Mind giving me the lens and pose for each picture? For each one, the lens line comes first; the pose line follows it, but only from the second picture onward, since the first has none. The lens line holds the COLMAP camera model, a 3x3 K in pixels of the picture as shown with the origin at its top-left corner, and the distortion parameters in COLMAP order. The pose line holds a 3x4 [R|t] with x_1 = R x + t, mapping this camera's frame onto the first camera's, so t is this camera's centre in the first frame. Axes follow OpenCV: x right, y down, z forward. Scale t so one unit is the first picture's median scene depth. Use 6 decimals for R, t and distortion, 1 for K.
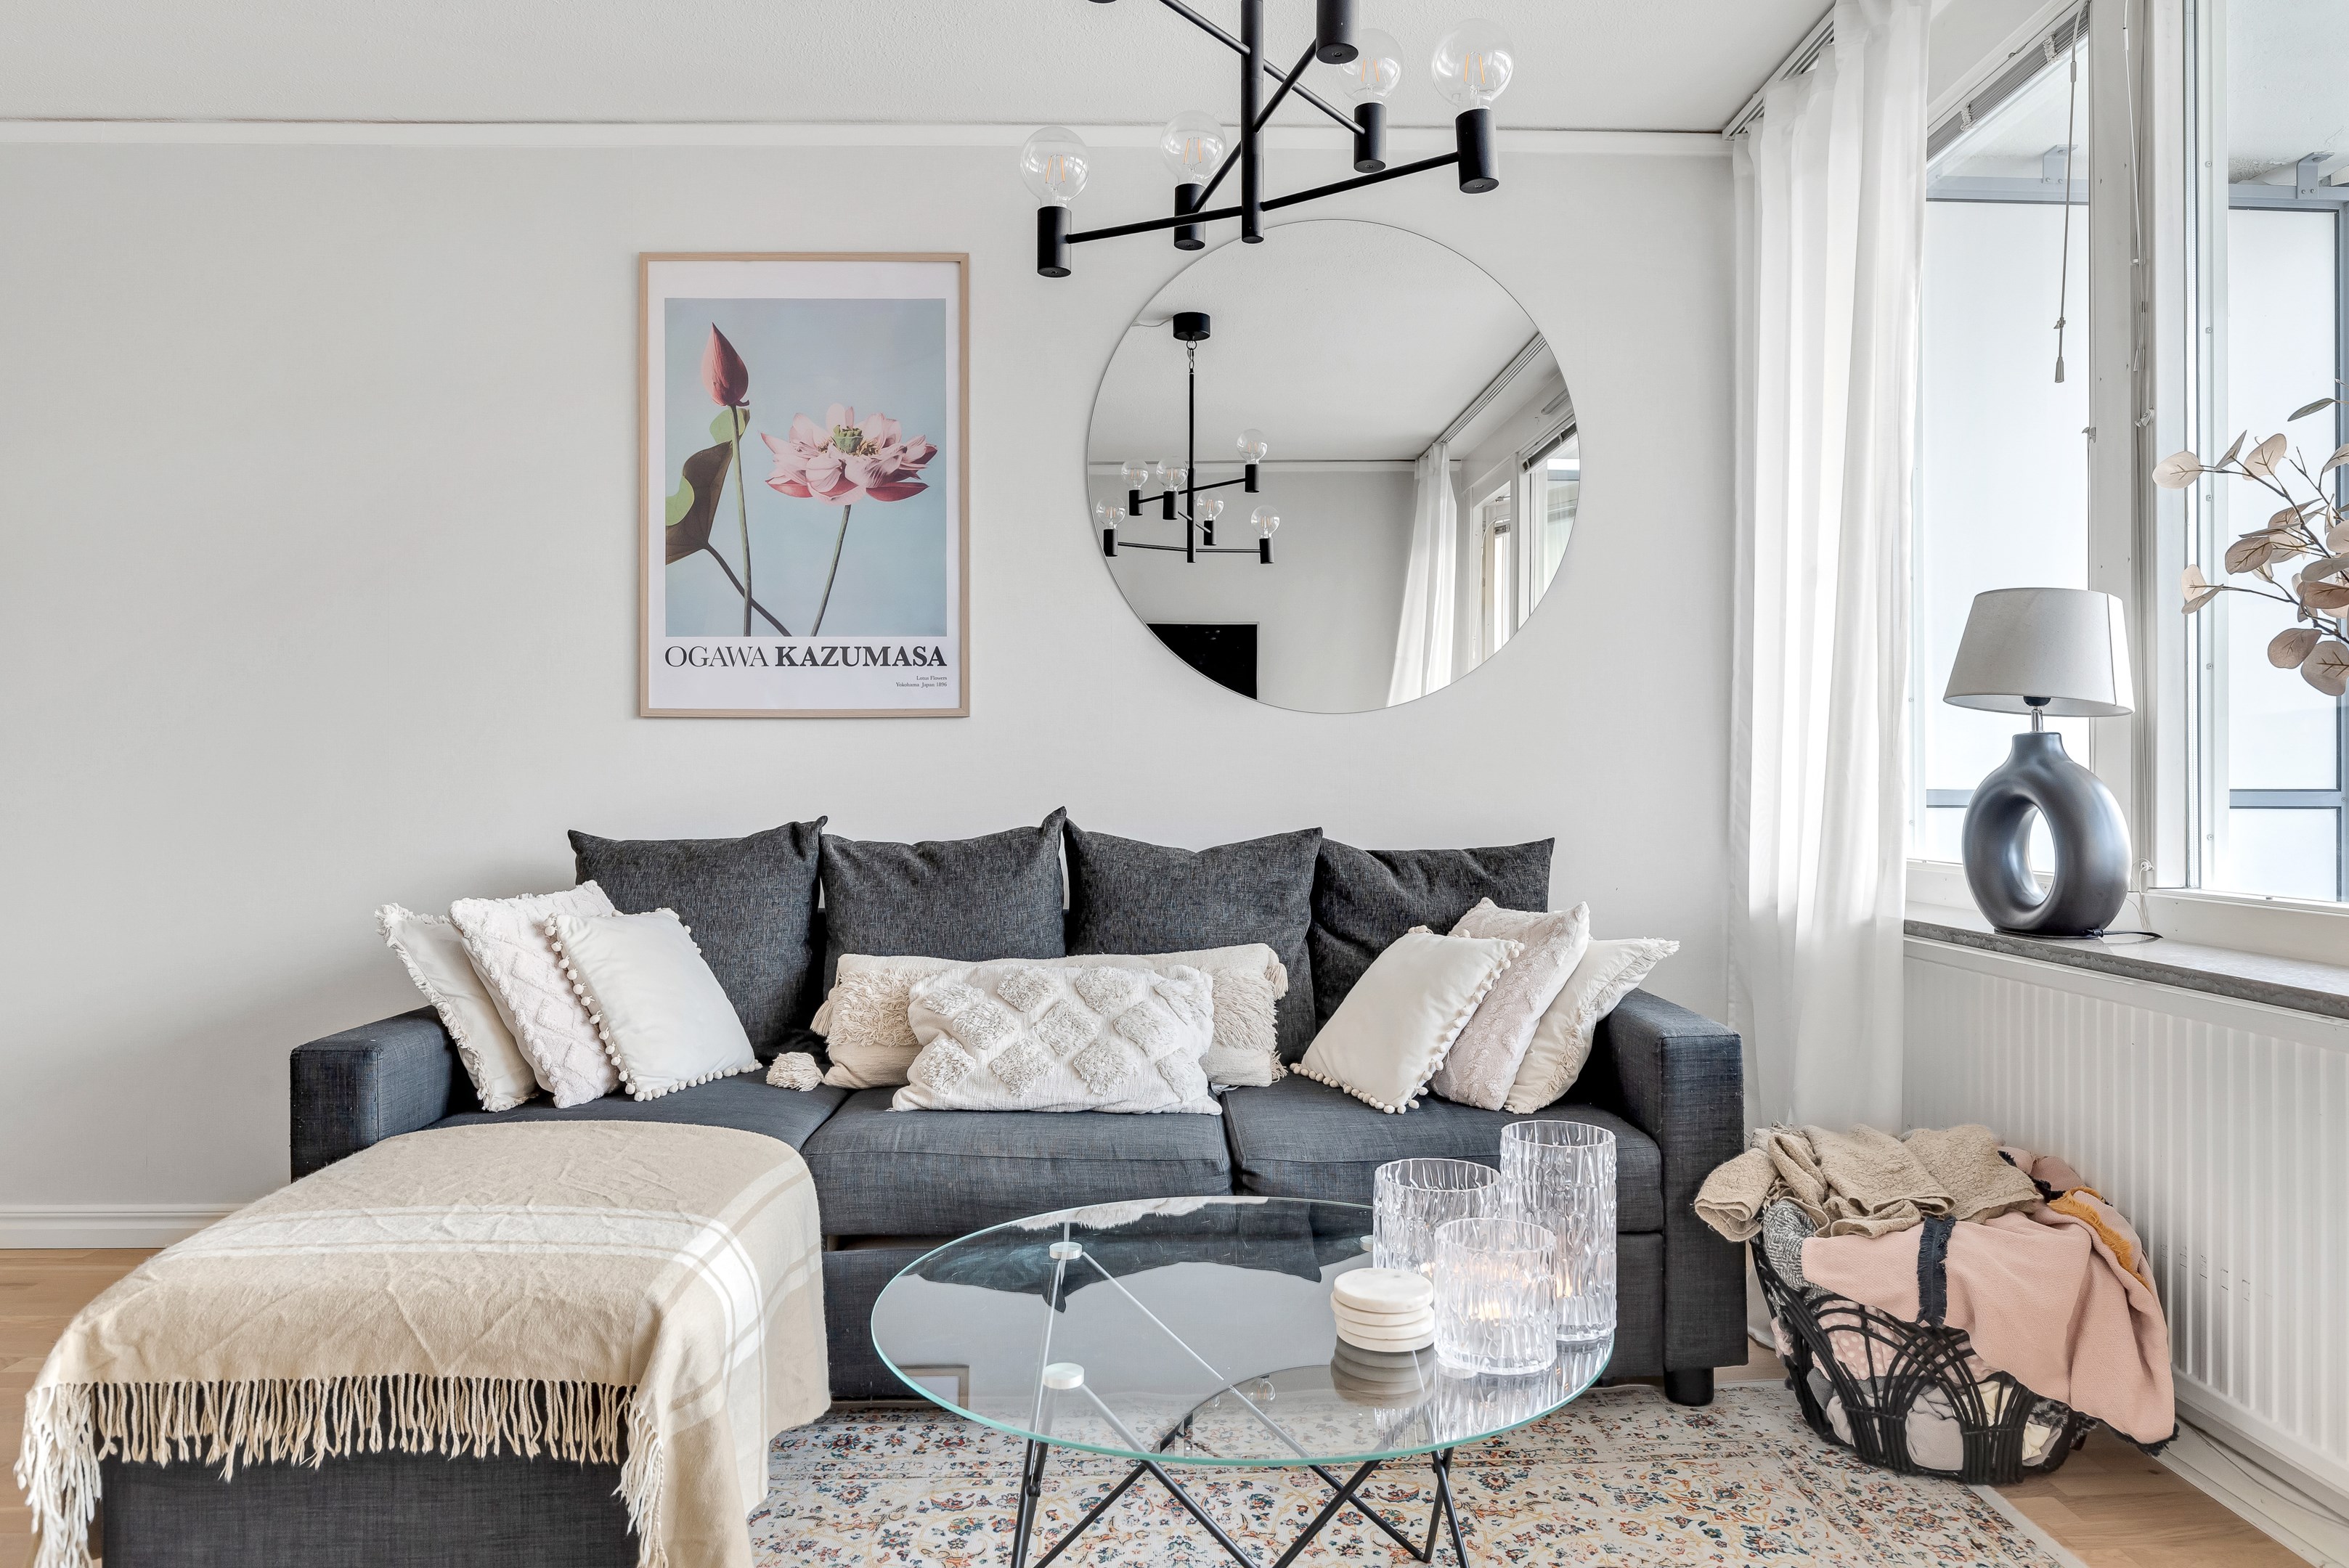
lens RADIAL K [[1449.5, 0, 1174.5], [0, 1449.5, 784.0], [0, 0, 1]] dist [0.007239, -0.004293]
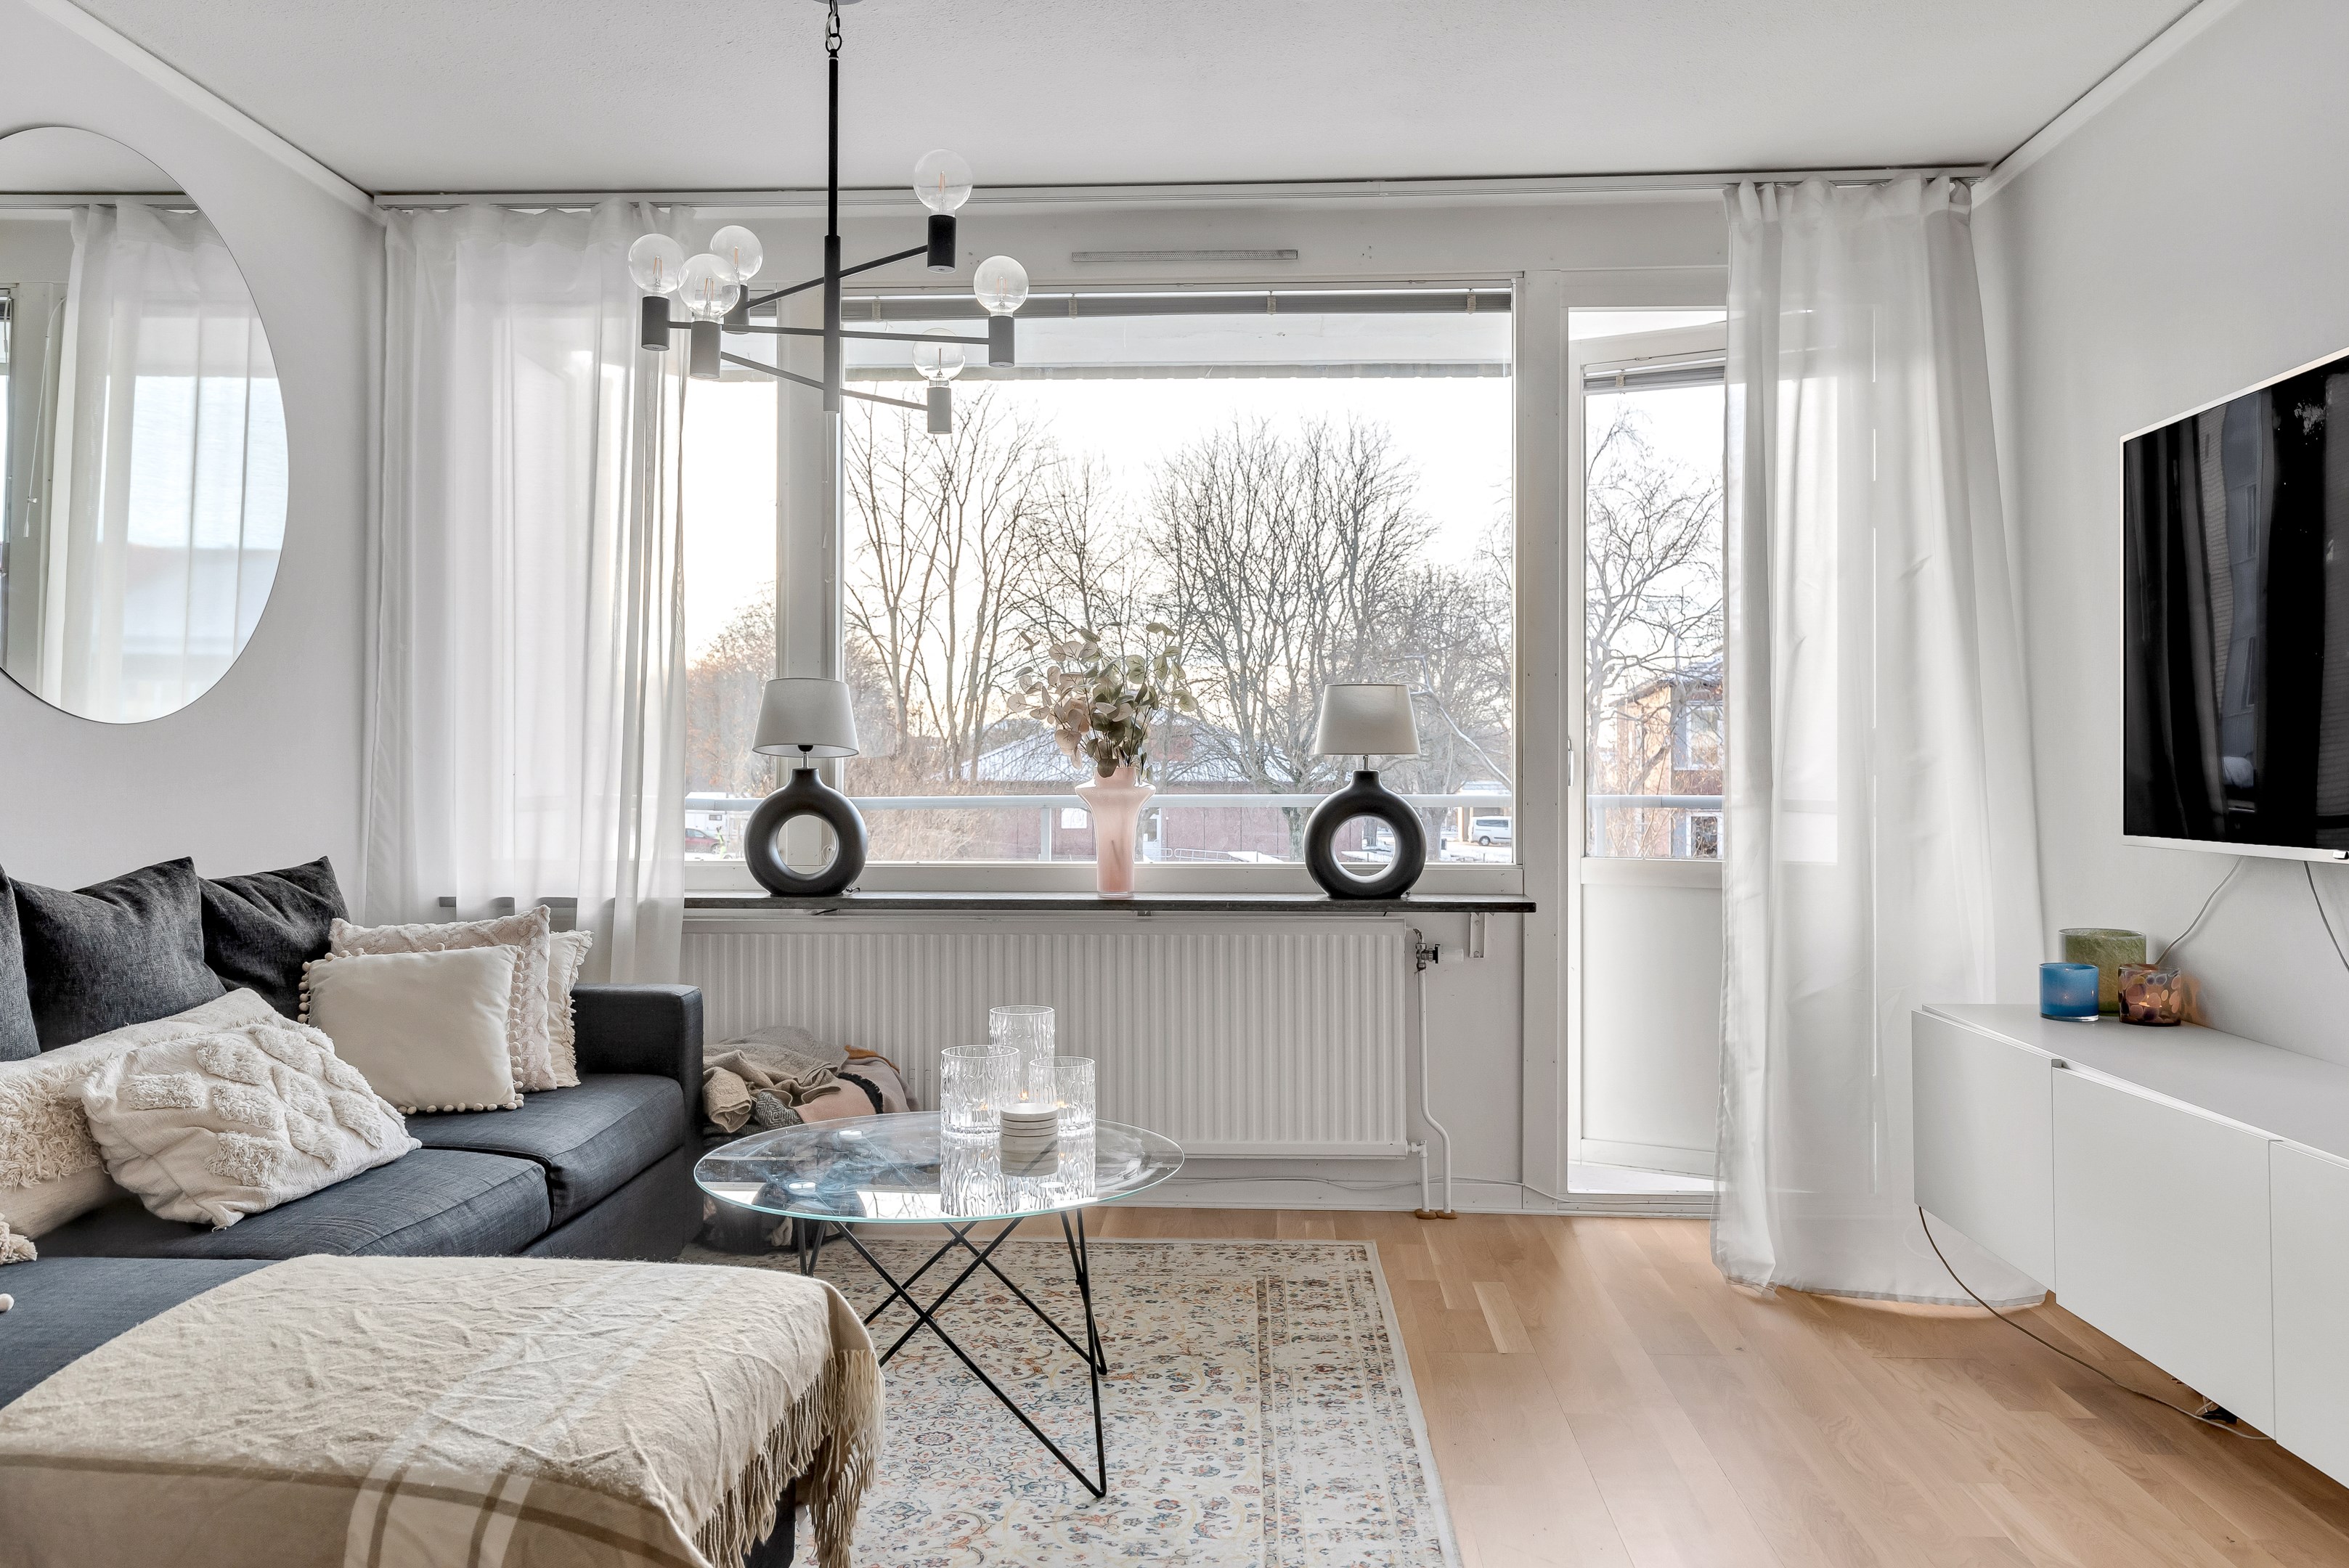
lens RADIAL K [[1707.7, 0, 1174.5], [0, 1707.7, 784.0], [0, 0, 1]] dist [-0.003652, -0.001542]
pose [[0.059631, -0.003126, 0.998216, -0.846803], [0.002412, 0.999993, 0.002988, -0.015061], [-0.998218, 0.002230, 0.059638, 0.329489]]
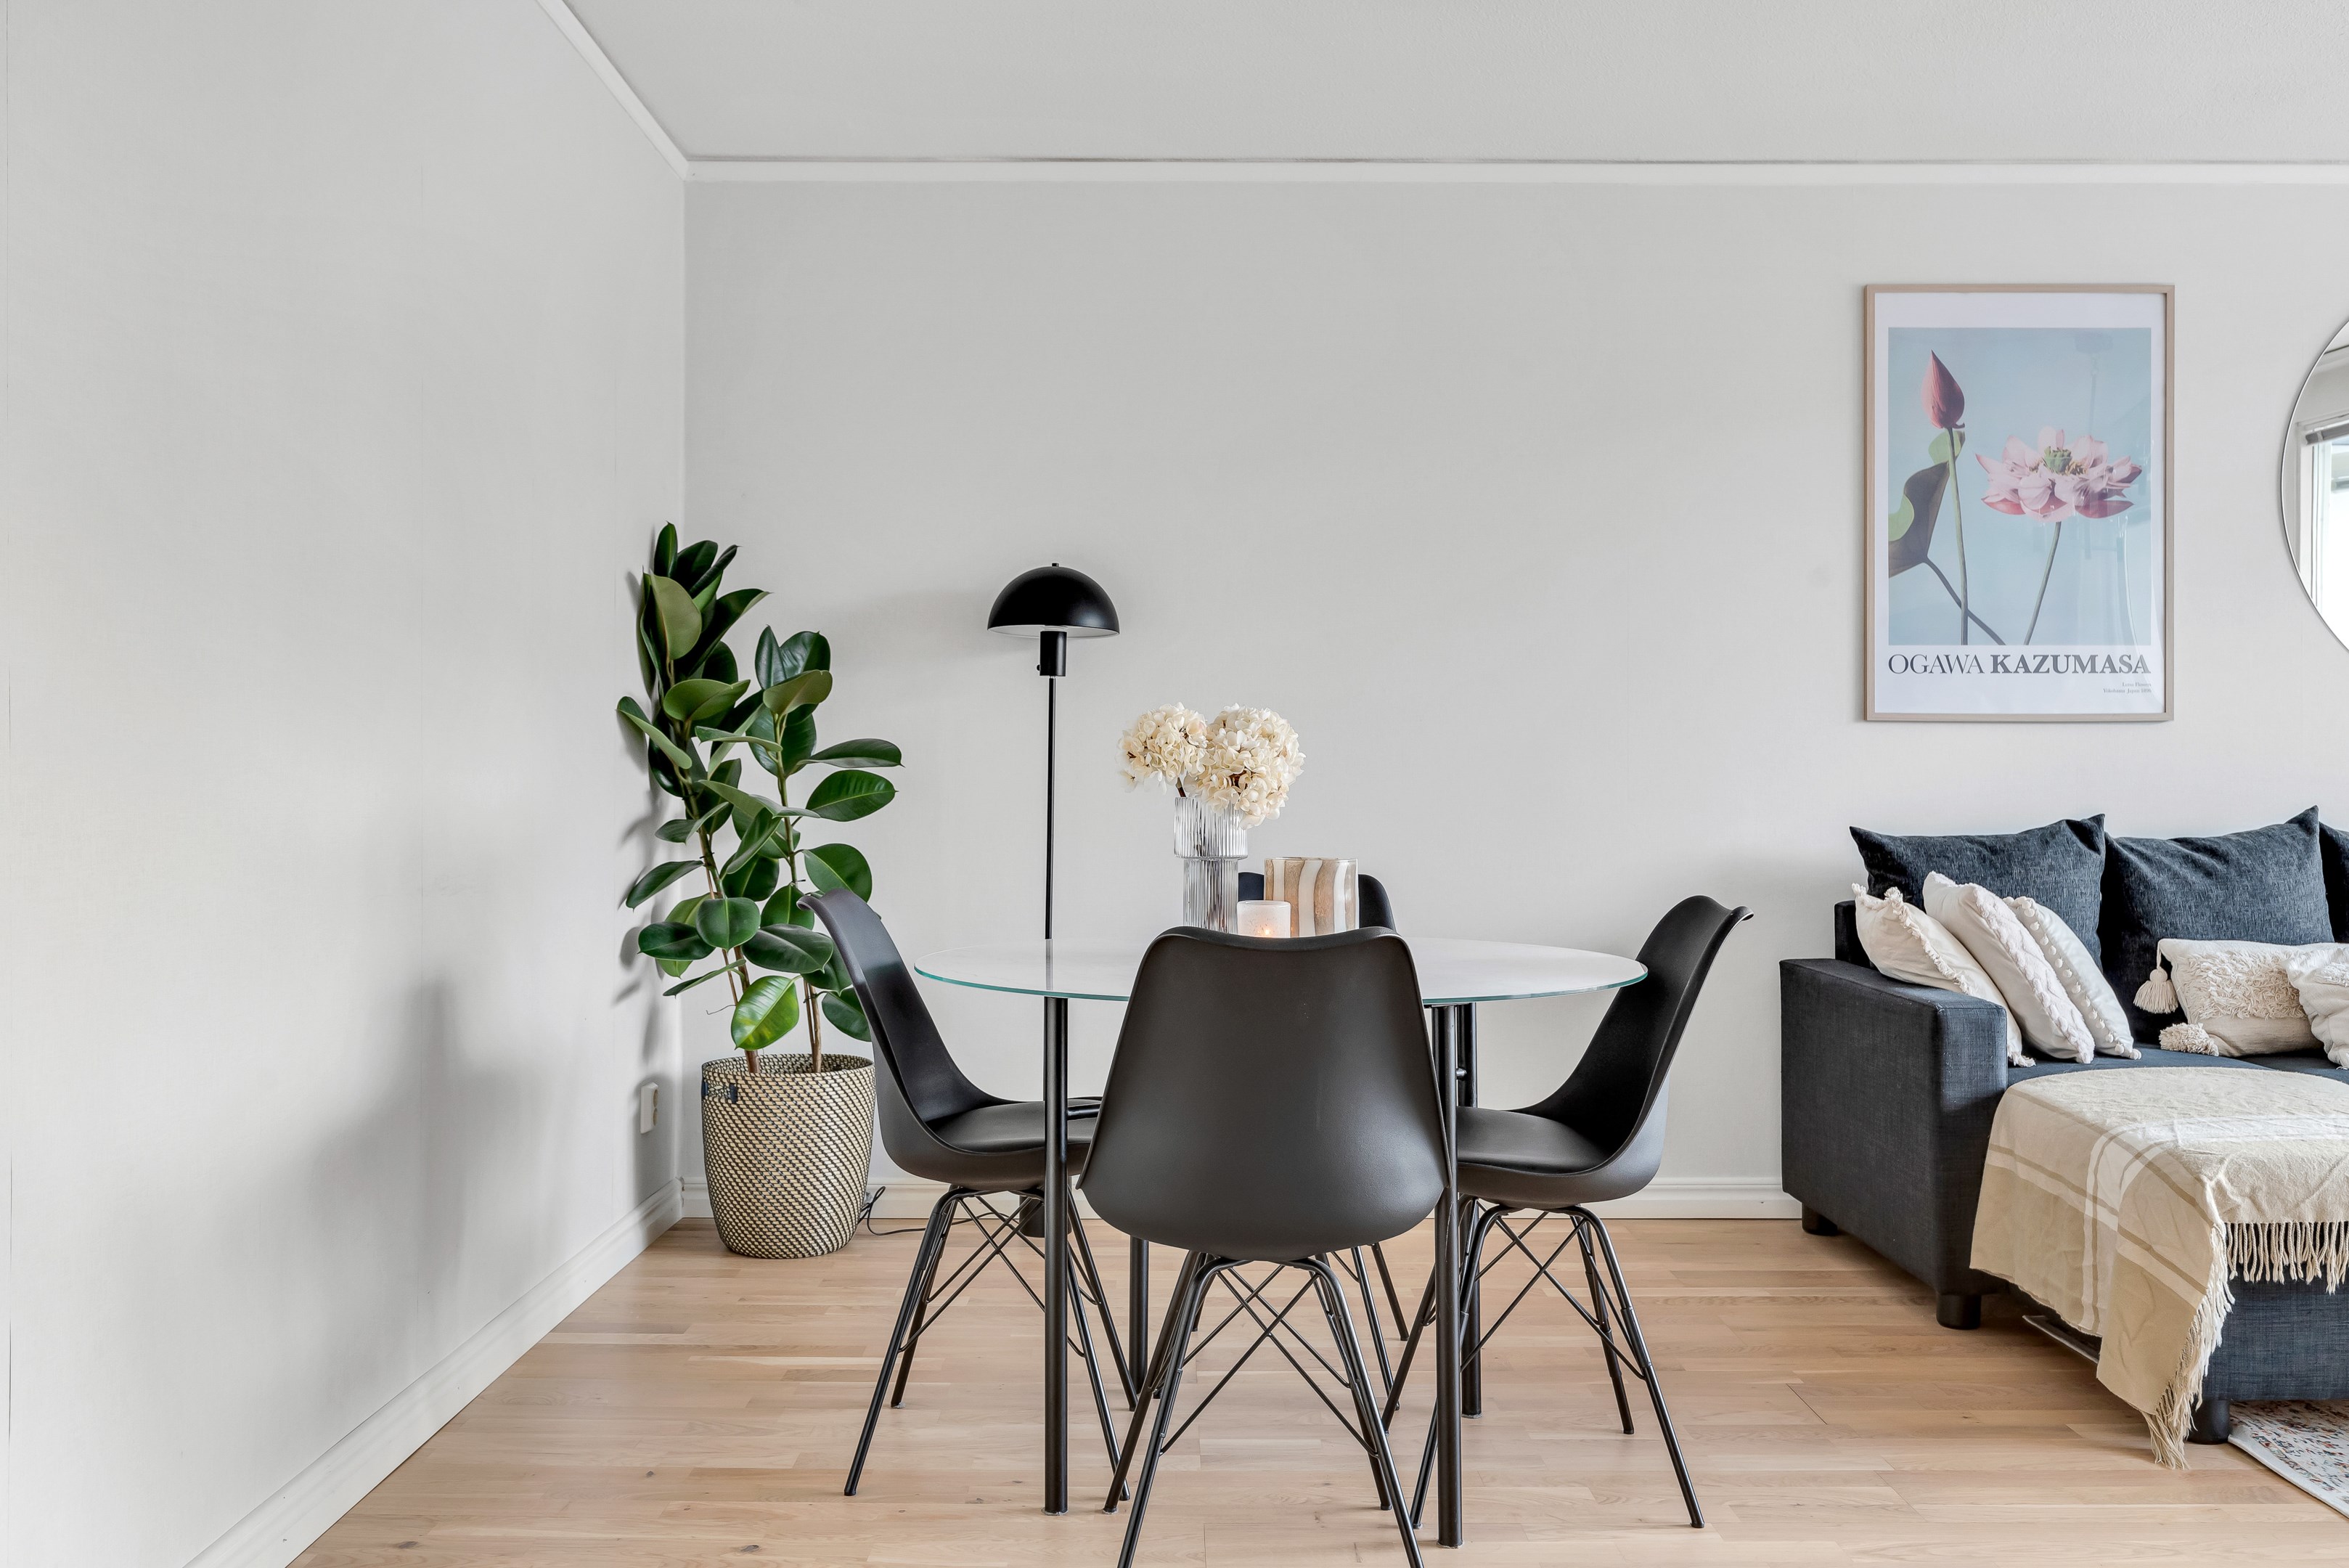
lens RADIAL K [[1888.6, 0, 1174.5], [0, 1888.6, 784.0], [0, 0, 1]] dist [-0.008982, -0.006233]
pose [[0.999923, 0.002326, -0.012179, -0.856022], [-0.002324, 0.999997, 0.000140, 0.001109], [0.012179, -0.000112, 0.999926, -0.388404]]
